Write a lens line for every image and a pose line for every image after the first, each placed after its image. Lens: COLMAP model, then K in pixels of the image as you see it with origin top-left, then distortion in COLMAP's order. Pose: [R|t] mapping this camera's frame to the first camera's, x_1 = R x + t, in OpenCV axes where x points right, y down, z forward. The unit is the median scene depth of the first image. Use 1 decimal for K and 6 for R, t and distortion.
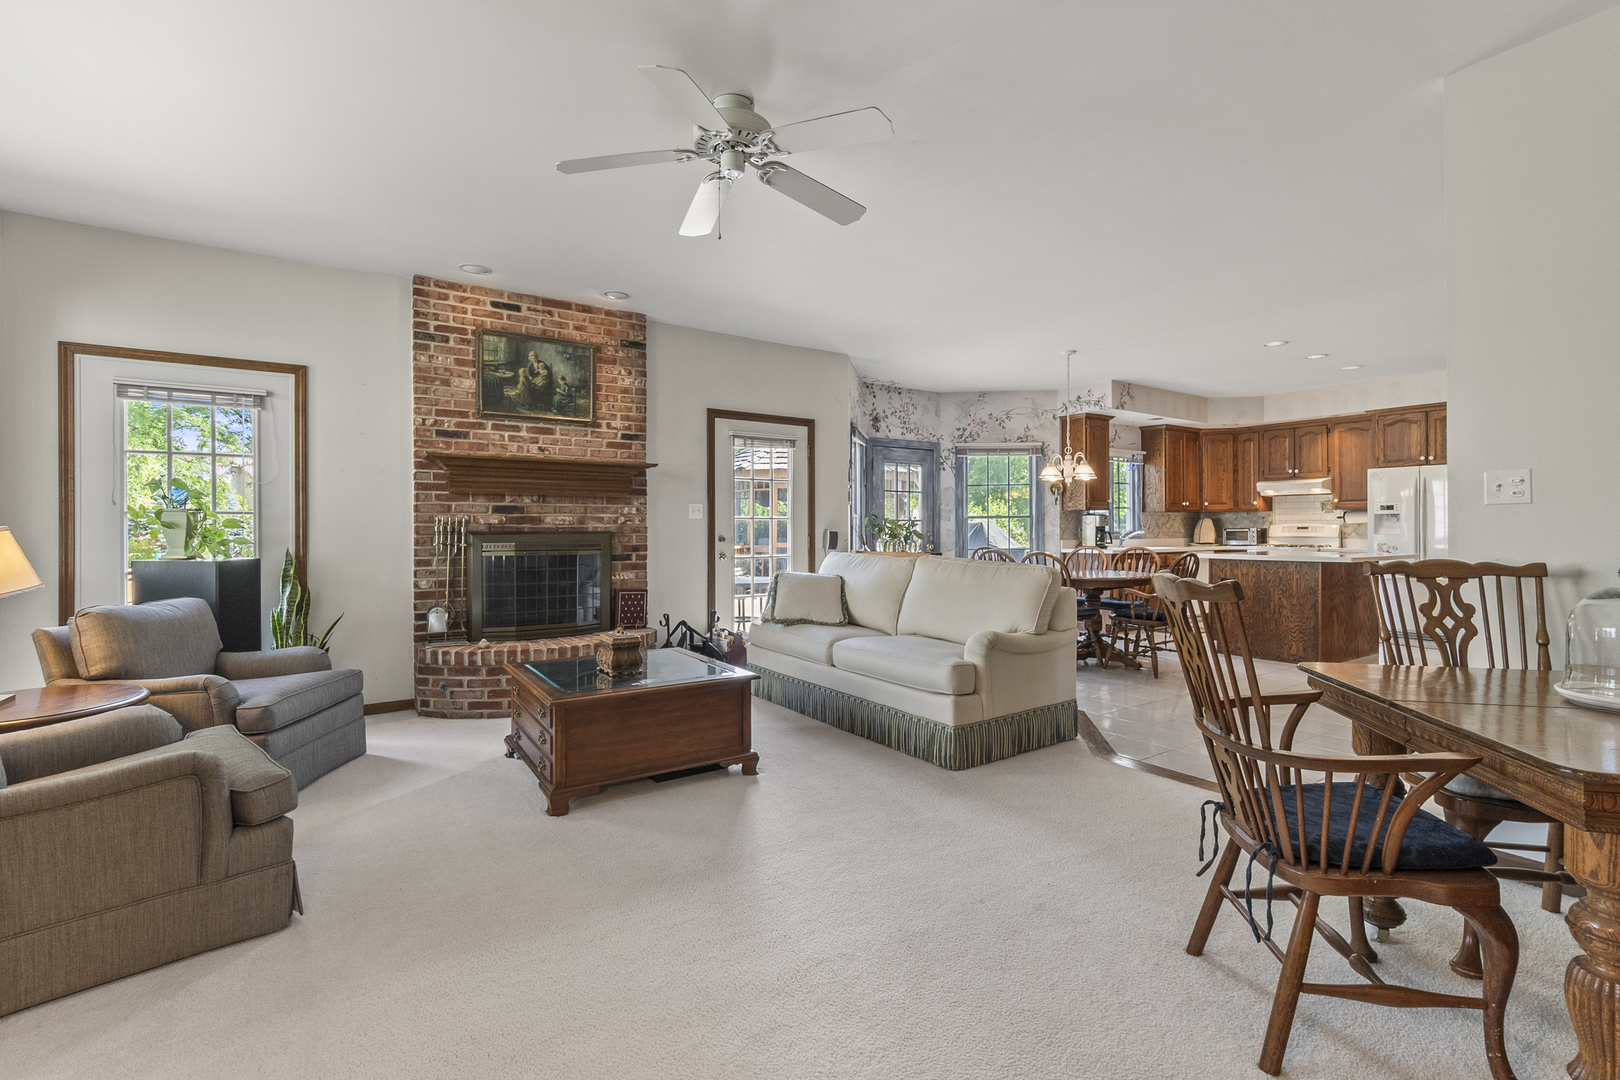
lens RADIAL K [[723.9, 0, 810.0], [0, 723.9, 540.0], [0, 0, 1]] dist [-0.000300, -0.000135]
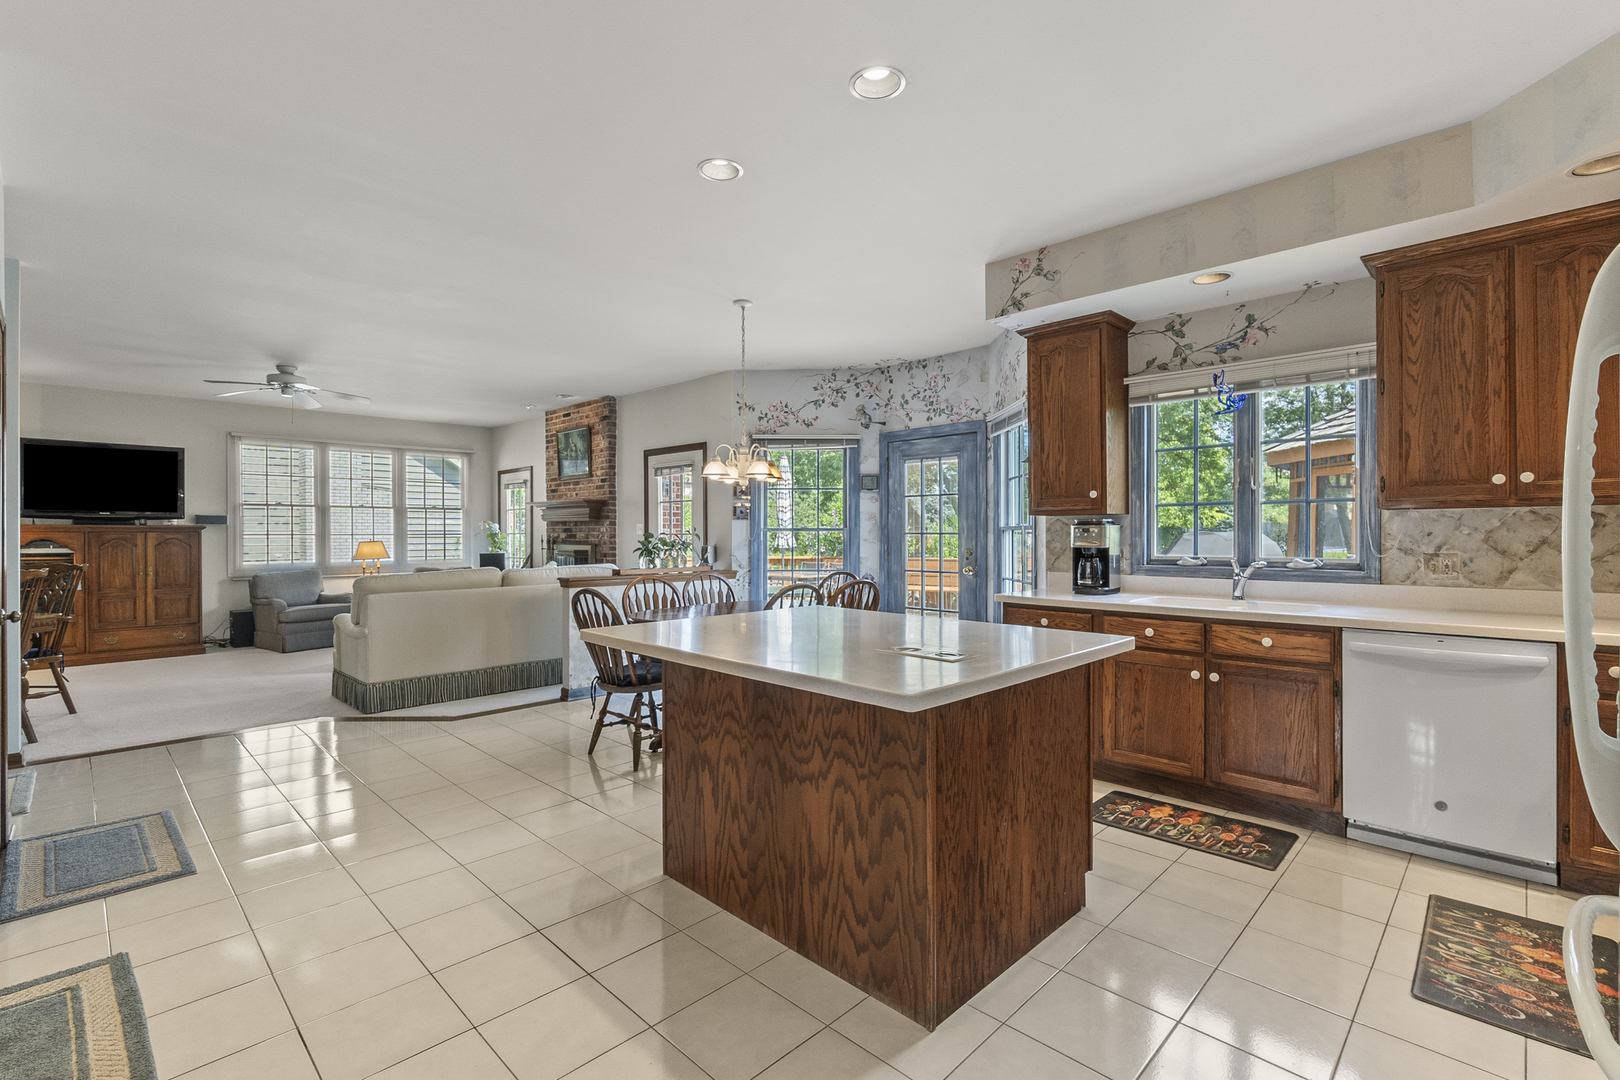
lens RADIAL K [[723.9, 0, 810.0], [0, 723.9, 540.0], [0, 0, 1]] dist [-0.000300, -0.000135]
pose [[0.204378, 0.010854, -0.978832, 0.865858], [-0.013547, 0.999874, 0.008259, -0.024553], [0.978798, 0.011572, 0.204499, 0.739164]]
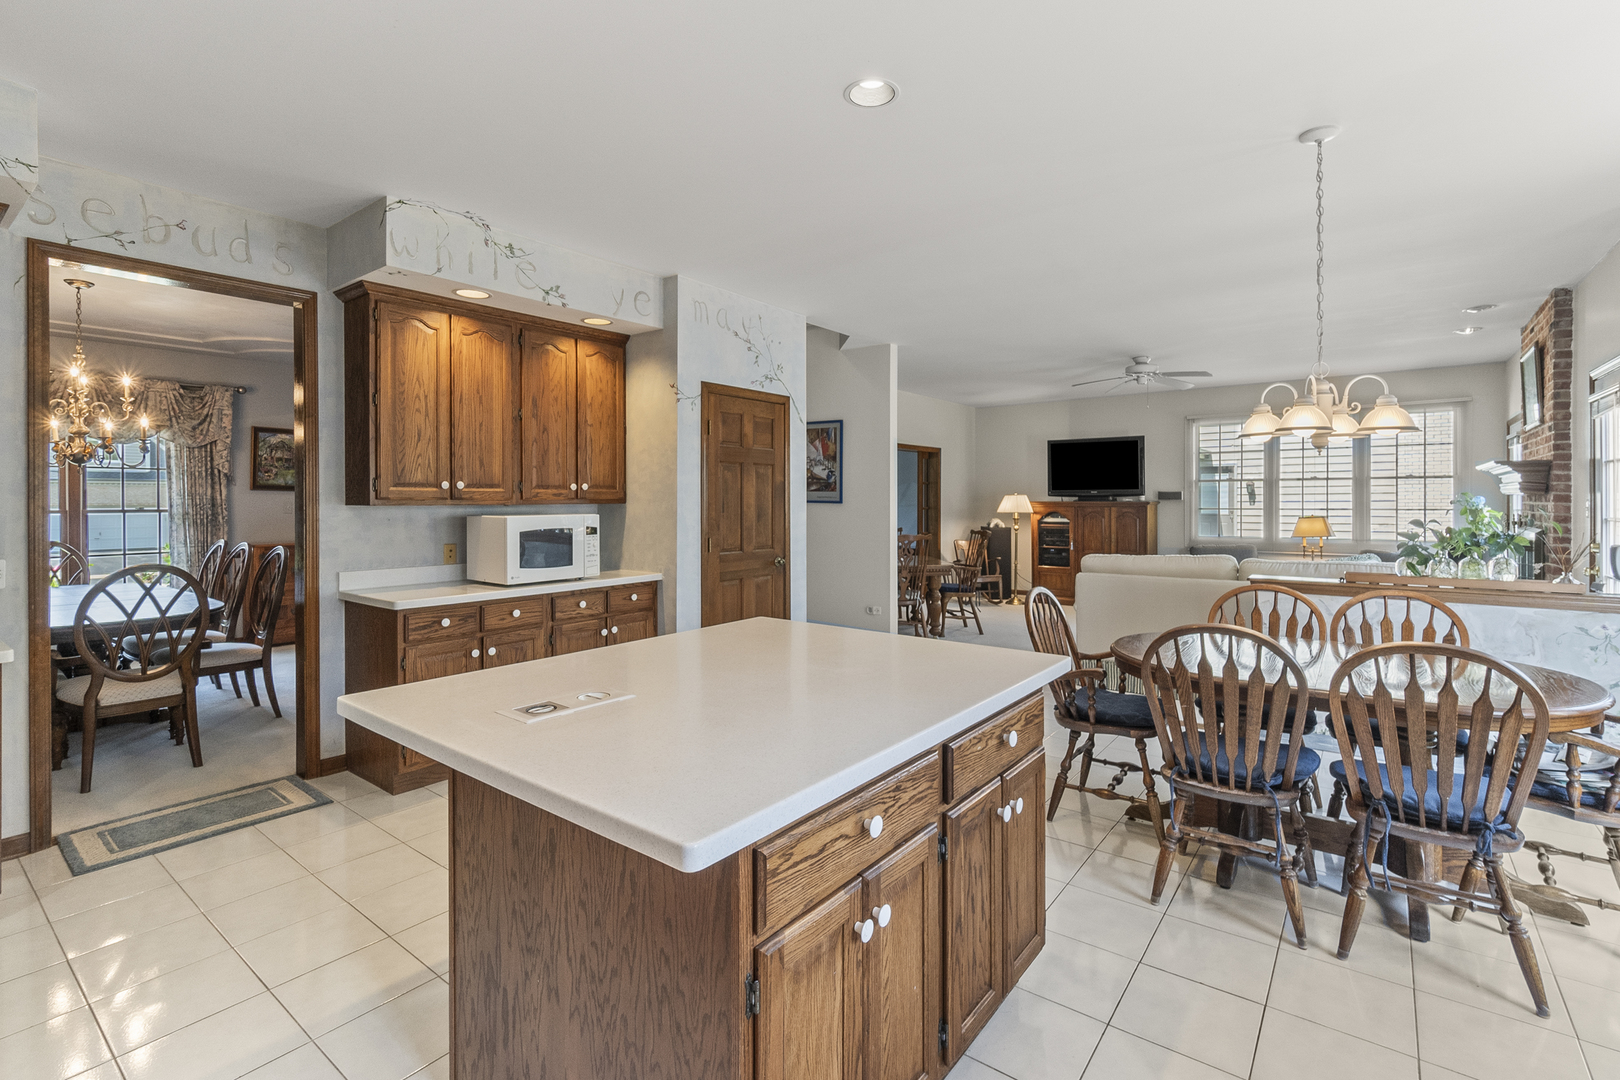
lens RADIAL K [[741.2, 0, 809.7], [0, 741.2, 502.4], [0, 0, 1]] dist [-0.000621, -0.000131]
pose [[-0.947388, 0.006711, -0.320017, 0.620502], [0.001023, 0.999839, 0.017941, -0.044170], [0.320086, 0.016669, -0.947242, 1.057646]]
